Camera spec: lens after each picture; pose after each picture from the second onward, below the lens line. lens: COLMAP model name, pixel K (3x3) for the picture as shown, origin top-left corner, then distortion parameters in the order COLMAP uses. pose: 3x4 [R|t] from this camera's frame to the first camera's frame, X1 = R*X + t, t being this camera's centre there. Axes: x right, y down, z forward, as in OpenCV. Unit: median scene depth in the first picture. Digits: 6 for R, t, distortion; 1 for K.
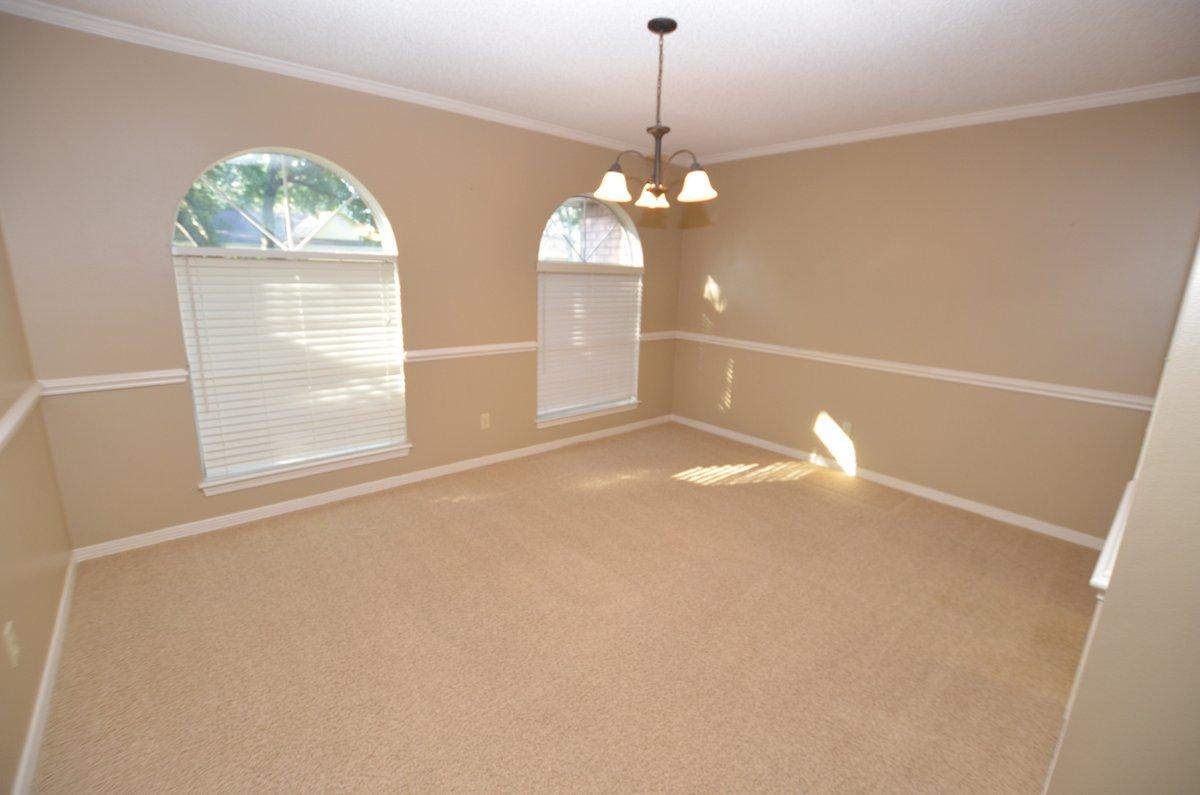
lens RADIAL K [[528.5, 0, 596.3], [0, 528.5, 393.6], [0, 0, 1]] dist [-0.023812, 0.004268]
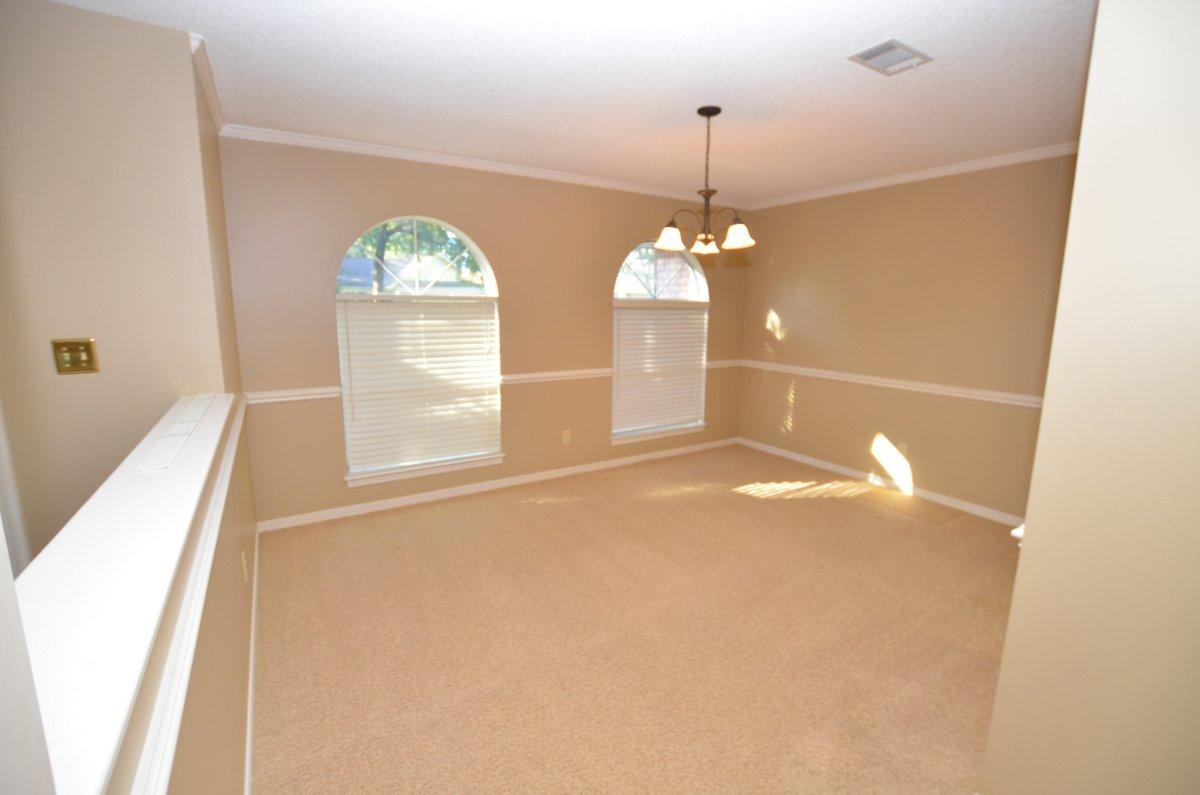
lens RADIAL K [[528.5, 0, 598.8], [0, 528.5, 398.7], [0, 0, 1]] dist [-0.023812, 0.004268]
pose [[0.988883, 0.005602, -0.148593, 0.041757], [-0.013660, 0.998487, -0.053266, 0.039791], [0.148070, 0.054703, 0.987463, -0.179345]]
